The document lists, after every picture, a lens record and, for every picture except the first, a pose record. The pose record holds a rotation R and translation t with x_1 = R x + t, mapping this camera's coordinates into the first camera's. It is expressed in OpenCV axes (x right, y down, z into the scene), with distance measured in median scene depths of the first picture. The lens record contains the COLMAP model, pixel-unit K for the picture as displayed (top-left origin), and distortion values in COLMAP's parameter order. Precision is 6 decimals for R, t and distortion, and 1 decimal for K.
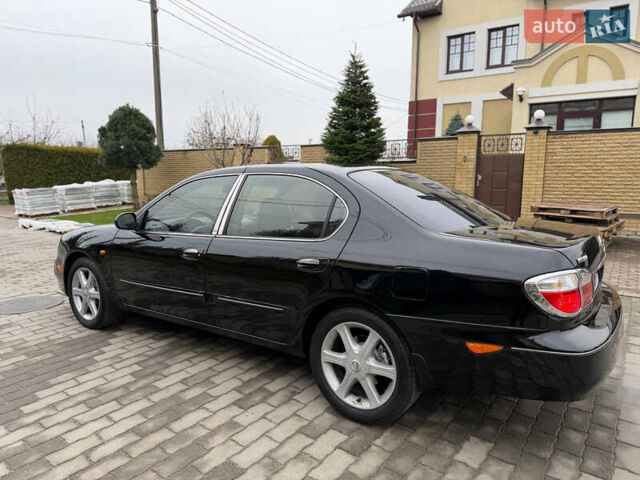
lens RADIAL K [[450.0, 0, 322.3], [0, 450.0, 240.3], [0, 0, 1]] dist [0.019600, -0.027661]
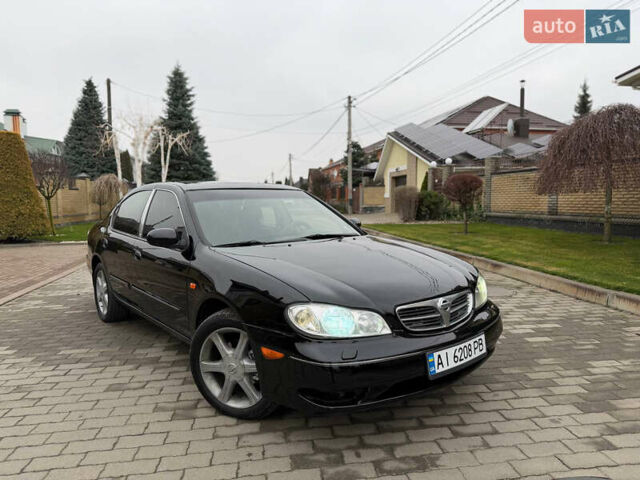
lens RADIAL K [[452.4, 0, 322.2], [0, 452.4, 238.1], [0, 0, 1]] dist [0.002457, -0.008325]
pose [[-0.711787, -0.060068, 0.699823, -1.042537], [0.095230, 0.978884, 0.180880, -0.247114], [-0.695910, 0.195392, -0.691036, 1.987068]]
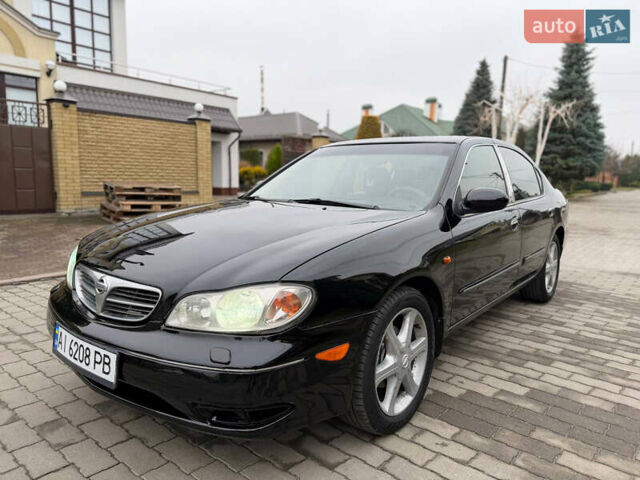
lens RADIAL K [[452.4, 0, 322.2], [0, 452.4, 238.1], [0, 0, 1]] dist [0.002457, -0.008325]
pose [[0.072020, -0.138944, 0.987678, -1.240449], [0.110821, 0.985233, 0.130519, -0.112304], [-0.991227, 0.100055, 0.086354, 1.272371]]
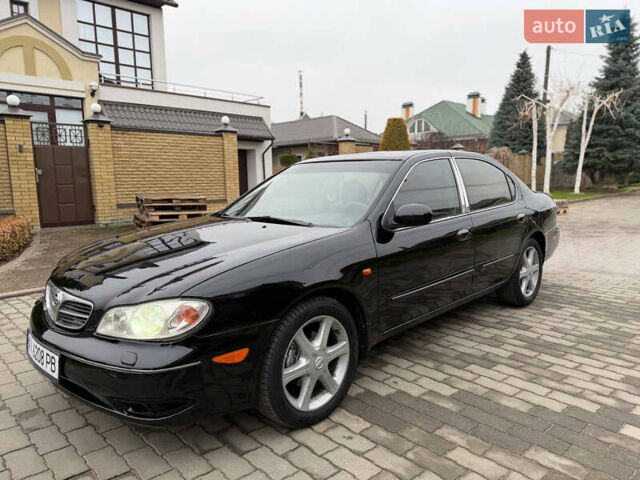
lens RADIAL K [[450.0, 0, 322.3], [0, 450.0, 240.3], [0, 0, 1]] dist [0.019600, -0.027661]
pose [[0.173097, -0.145281, 0.974131, -1.295050], [0.144044, 0.982160, 0.120883, -0.123694], [-0.974315, 0.119394, 0.190935, 1.069972]]
